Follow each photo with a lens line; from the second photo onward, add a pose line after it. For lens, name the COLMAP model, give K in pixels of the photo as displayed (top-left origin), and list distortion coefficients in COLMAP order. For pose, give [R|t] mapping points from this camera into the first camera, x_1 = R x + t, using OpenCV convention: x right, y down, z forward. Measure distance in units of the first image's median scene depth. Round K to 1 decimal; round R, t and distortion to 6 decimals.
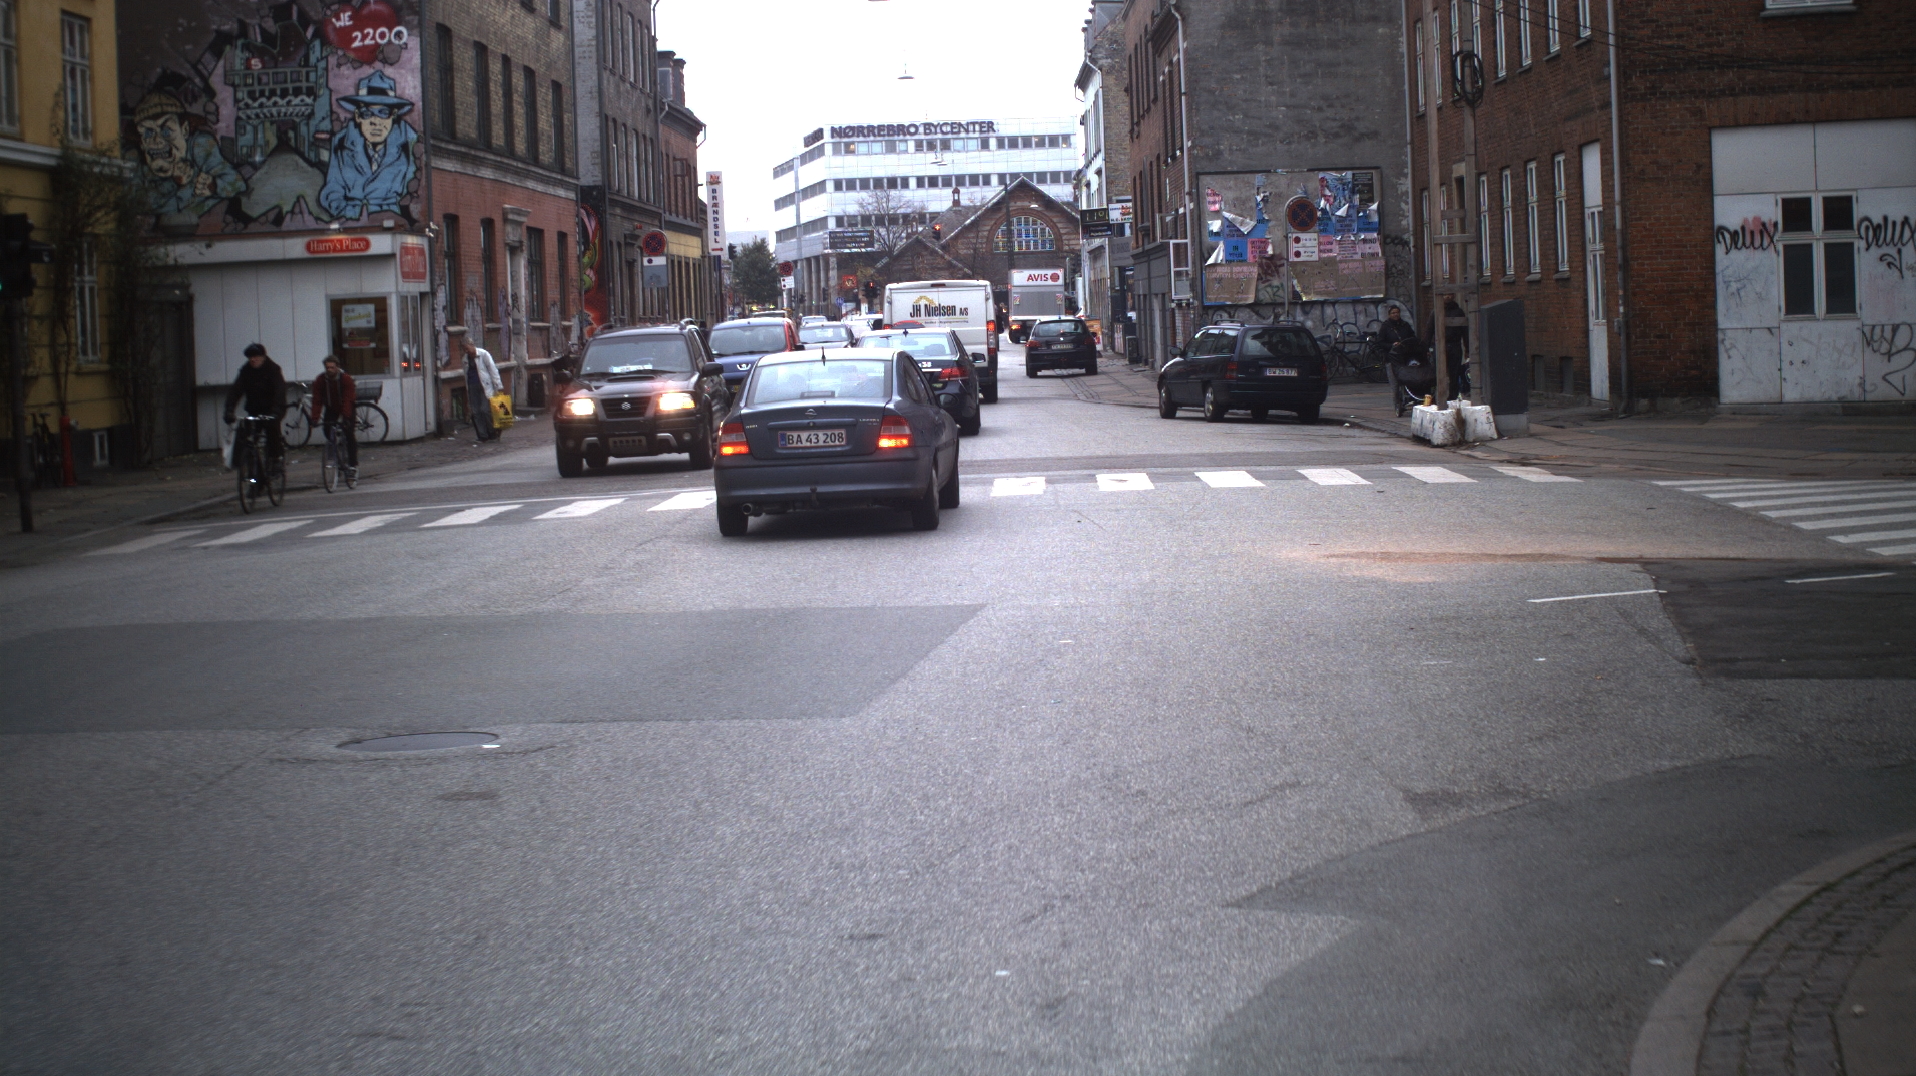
lens RADIAL K [[3595.8, 0, 953.7], [0, 3595.8, 535.3], [0, 0, 1]] dist [-0.244660, 0.000000]
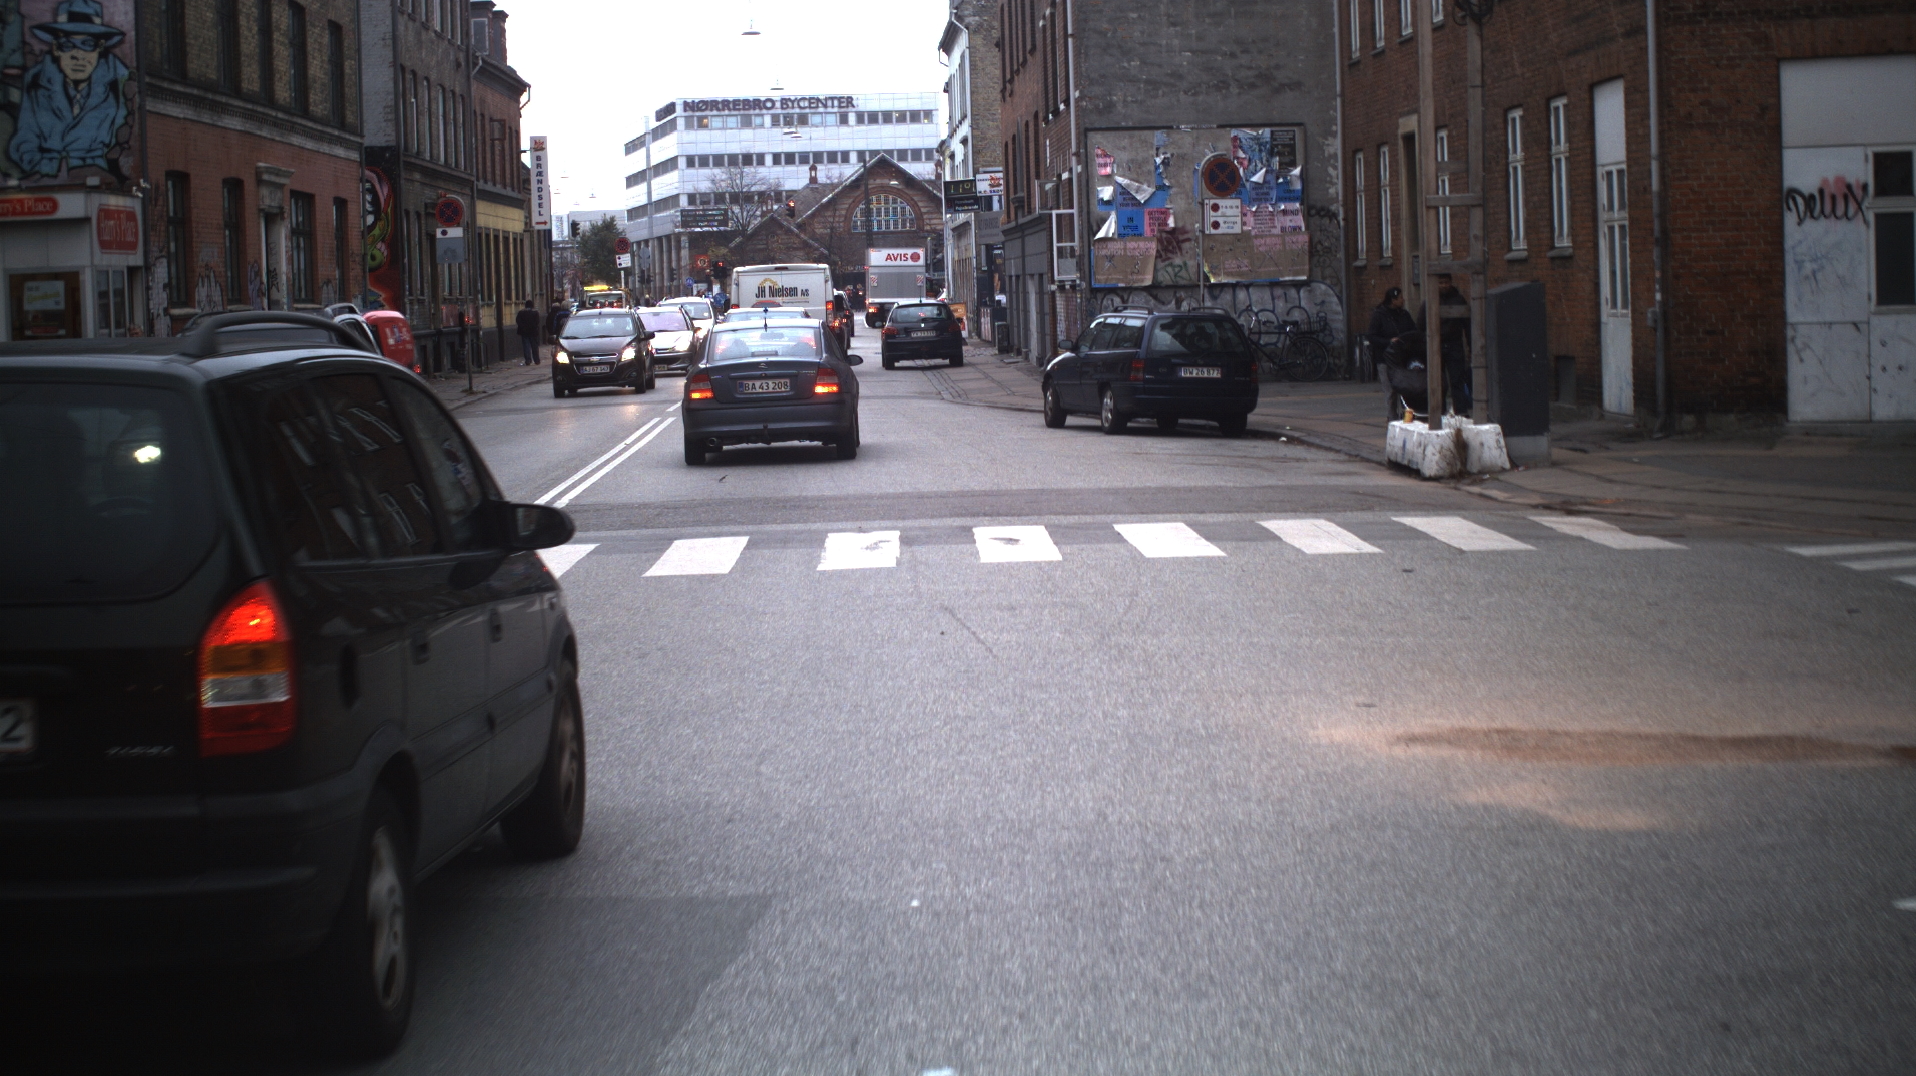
lens RADIAL K [[3595.8, 0, 957.7], [0, 3595.8, 551.6], [0, 0, 1]] dist [-0.244660, 0.000000]
pose [[0.999173, 0.004470, 0.040418, 0.002824], [-0.004856, 0.999944, 0.009447, -0.006312], [-0.040374, -0.009636, 0.999138, 0.101084]]
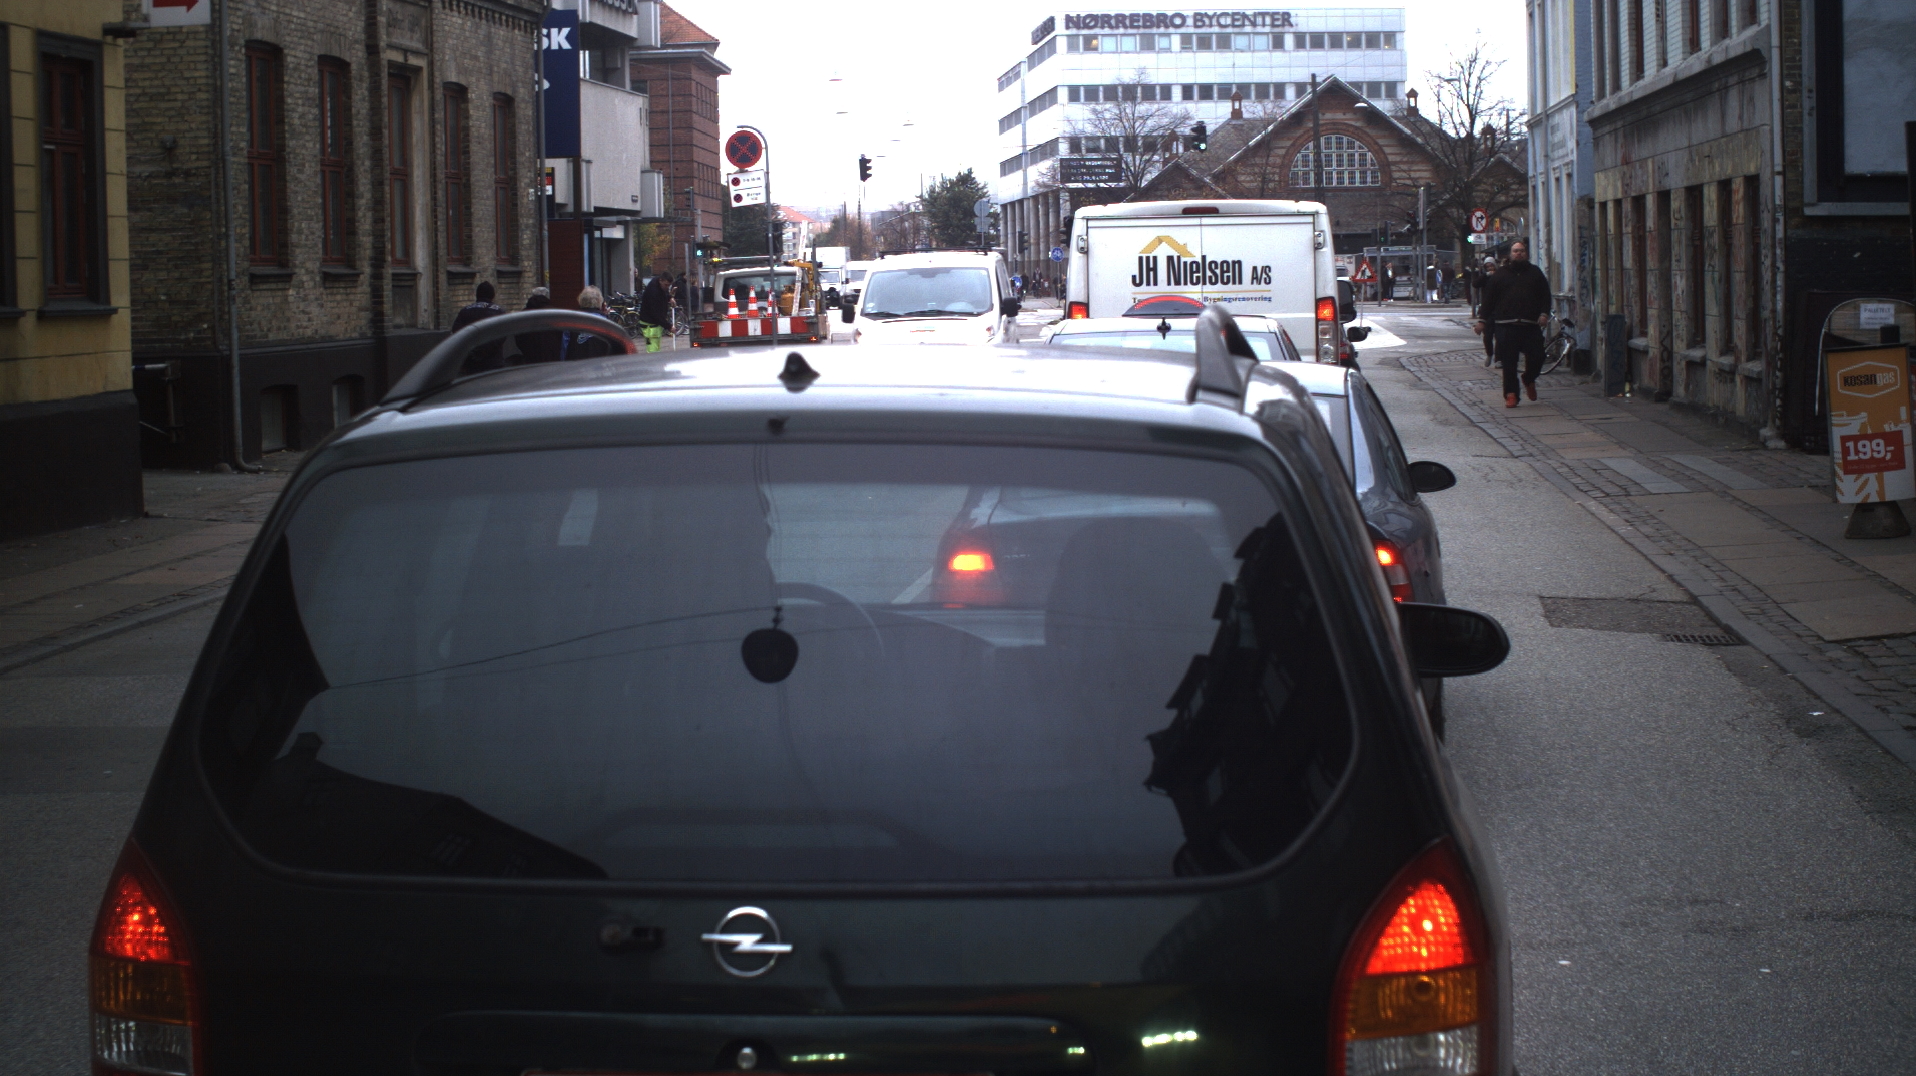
lens RADIAL K [[3595.8, 0, 960.2], [0, 3595.8, 552.6], [0, 0, 1]] dist [-0.244660, 0.000000]
pose [[0.996901, 0.025826, -0.074301, 0.002894], [-0.024556, 0.999537, 0.017956, -0.051460], [0.074730, -0.016075, 0.997074, 0.809308]]
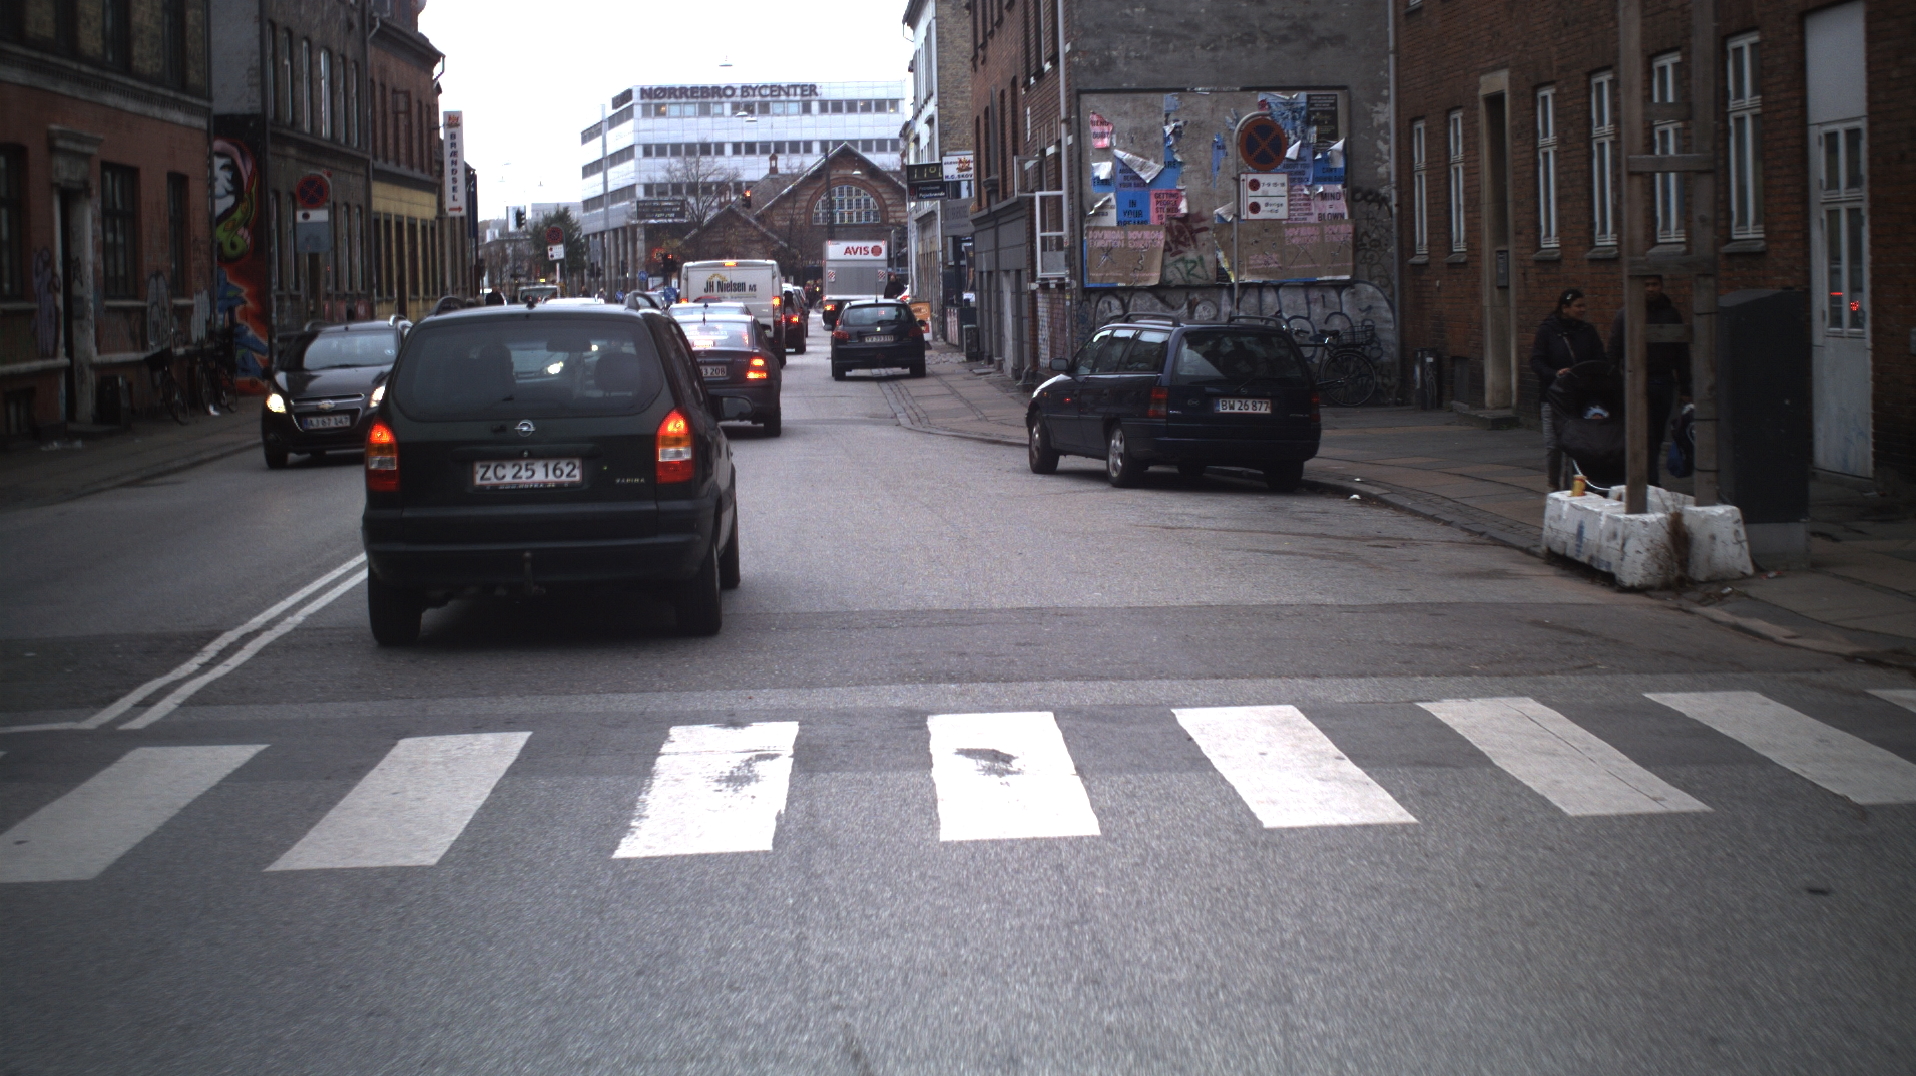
lens RADIAL K [[3595.8, 0, 968.6], [0, 3595.8, 547.0], [0, 0, 1]] dist [-0.244660, 0.000000]
pose [[0.998523, 0.011094, 0.053191, 0.007633], [-0.011608, 0.999889, 0.009363, -0.013217], [-0.053081, -0.009966, 0.998540, 0.202369]]
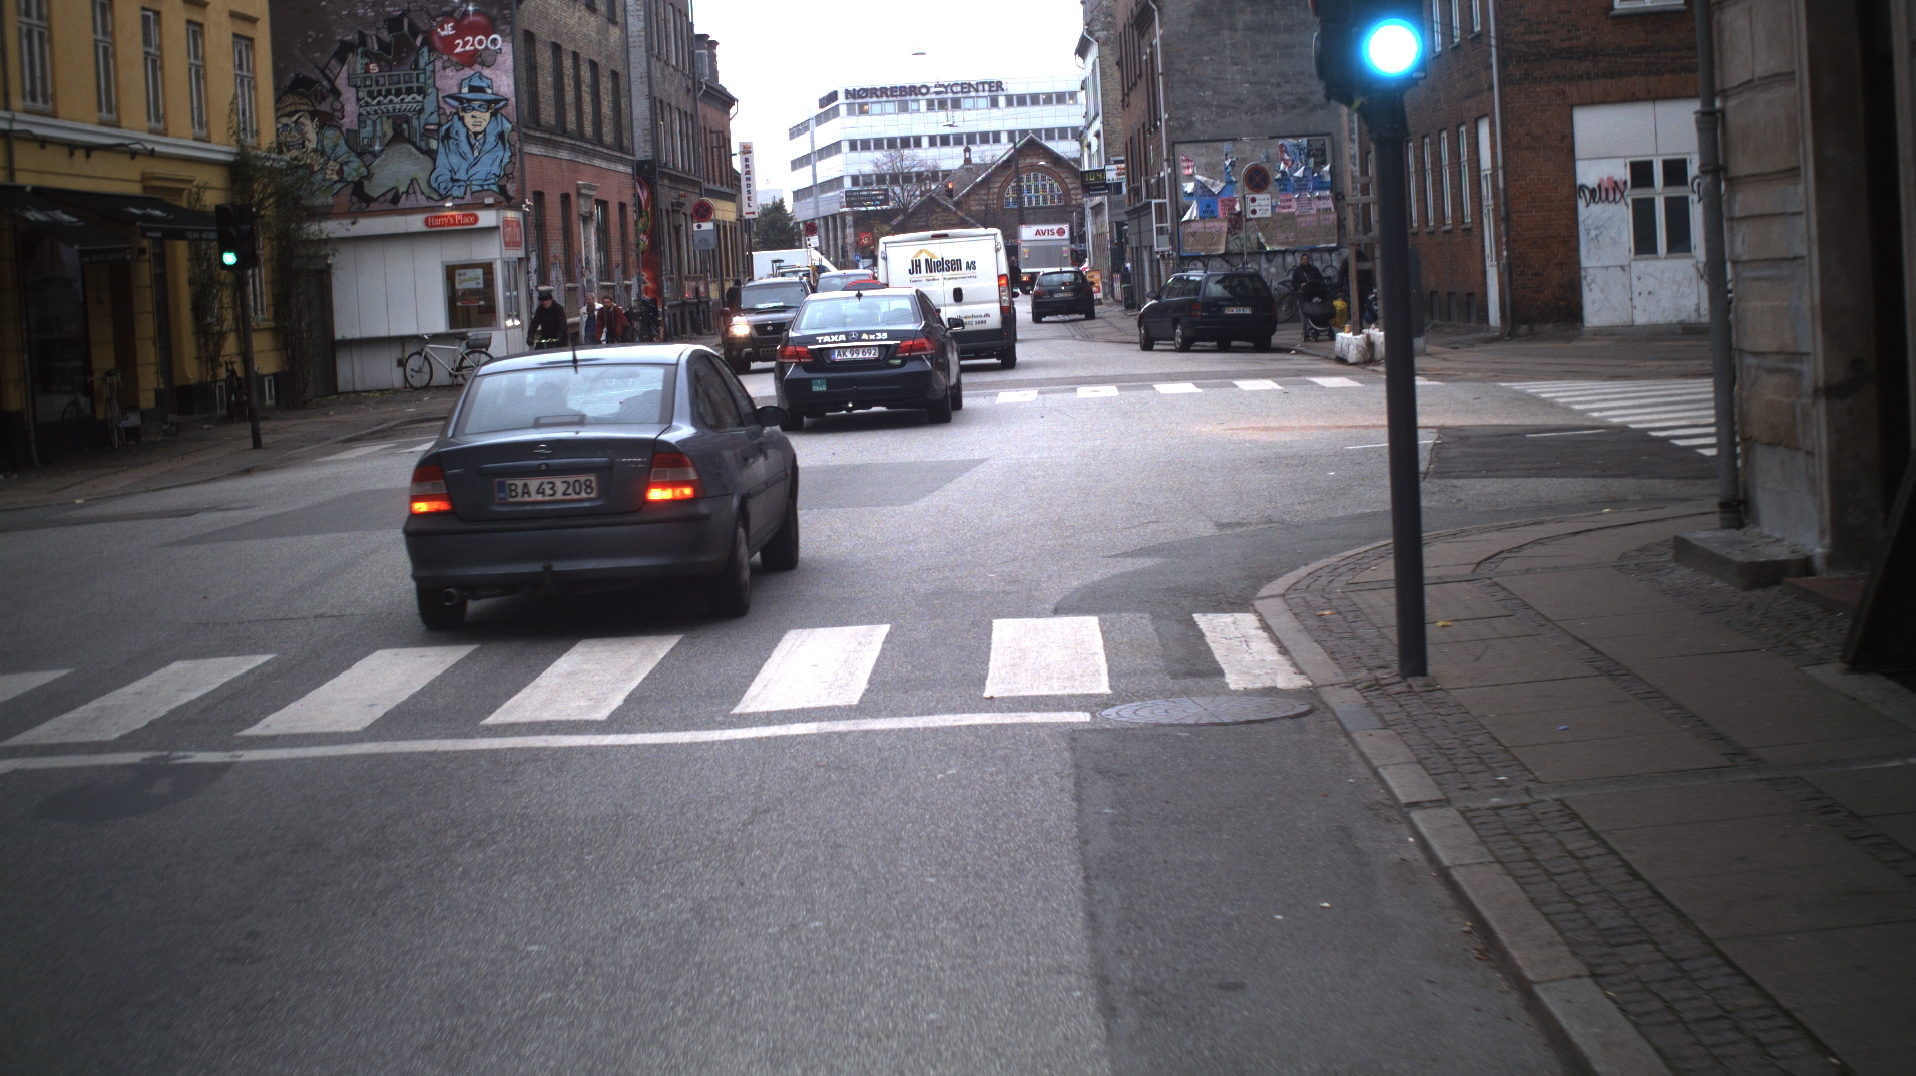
lens RADIAL K [[3595.8, 0, 972.7], [0, 3595.8, 538.0], [0, 0, 1]] dist [-0.244660, 0.000000]
pose [[0.999813, -0.019351, -0.000039, 0.000271], [0.019350, 0.999720, 0.013589, 0.006312], [-0.000224, -0.013587, 0.999908, -0.101120]]
